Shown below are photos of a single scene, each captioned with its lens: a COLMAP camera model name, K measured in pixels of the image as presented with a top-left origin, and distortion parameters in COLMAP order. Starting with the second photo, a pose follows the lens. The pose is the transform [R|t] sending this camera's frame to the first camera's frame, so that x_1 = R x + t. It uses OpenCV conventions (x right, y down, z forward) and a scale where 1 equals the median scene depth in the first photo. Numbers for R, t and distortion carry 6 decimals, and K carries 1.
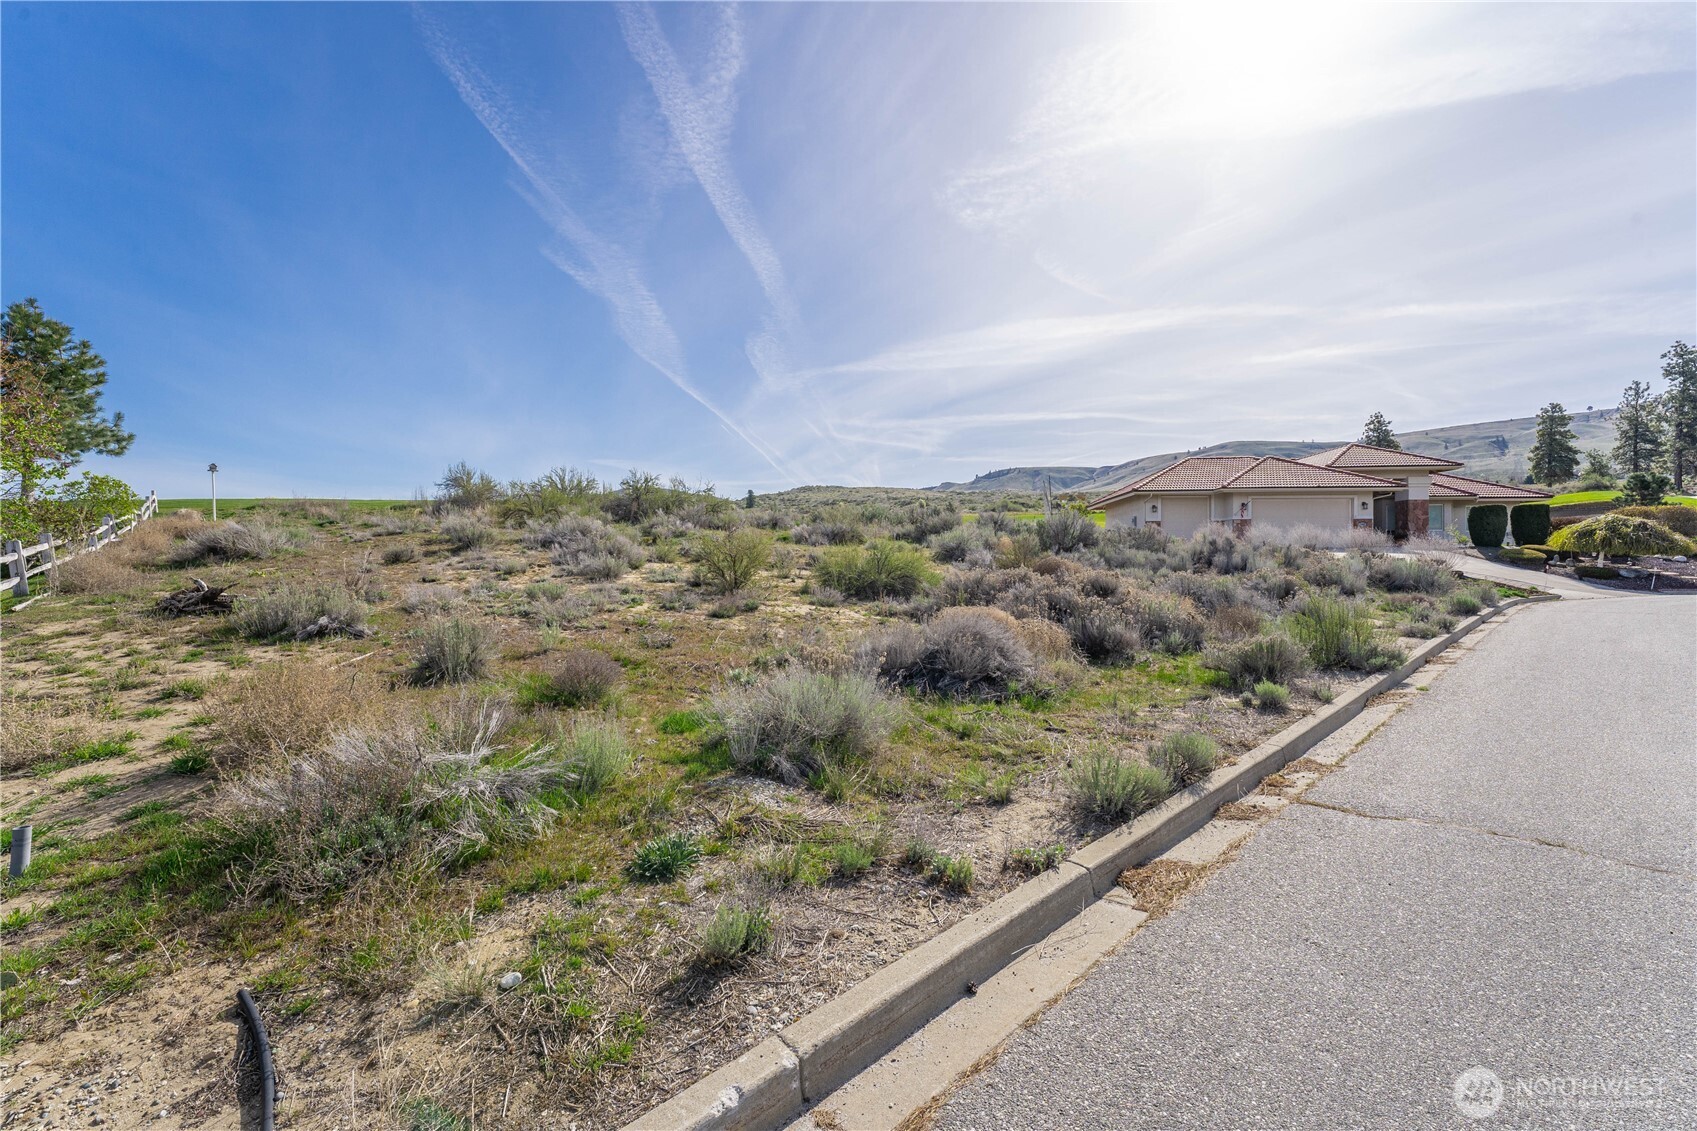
lens RADIAL K [[681.7, 0, 853.0], [0, 681.7, 559.9], [0, 0, 1]] dist [0.005391, -0.000776]
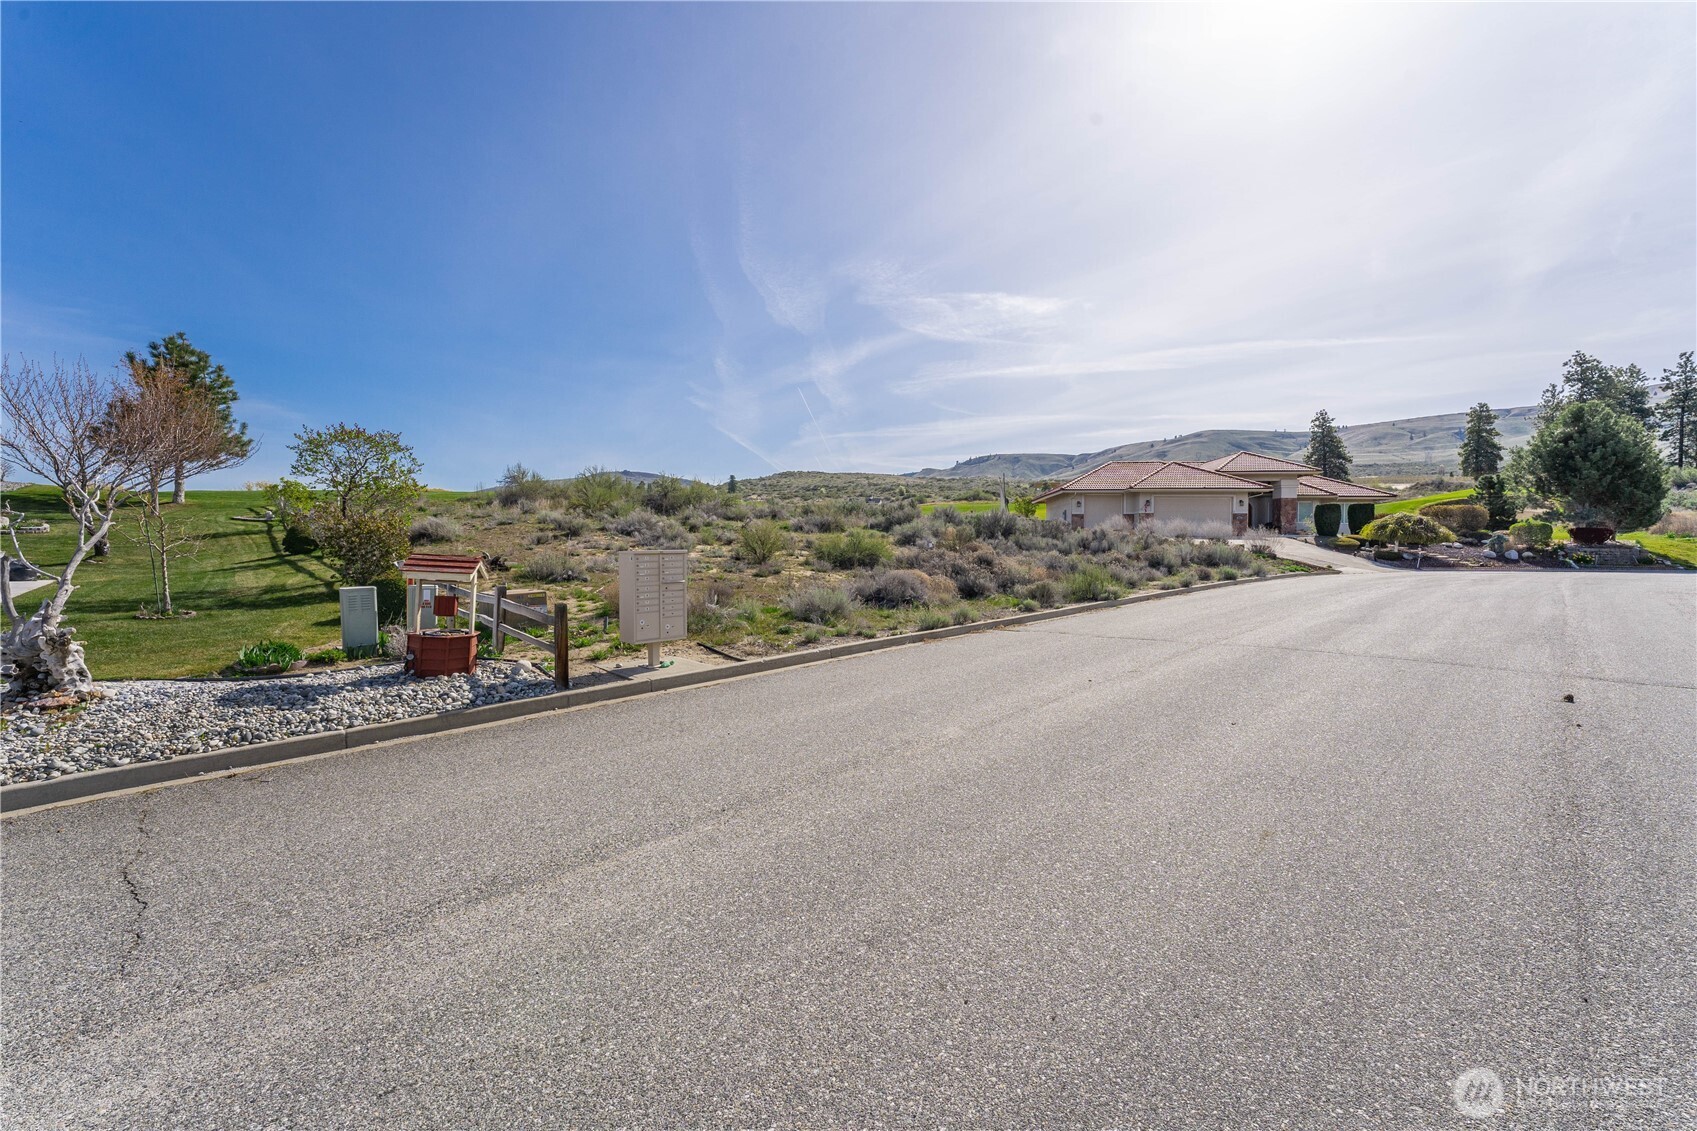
lens RADIAL K [[681.7, 0, 855.5], [0, 681.7, 562.5], [0, 0, 1]] dist [0.005391, -0.000776]
pose [[0.999489, 0.003307, 0.031804, -0.004838], [-0.004113, 0.999671, 0.025324, 0.002226], [-0.031710, -0.025441, 0.999173, -0.291782]]
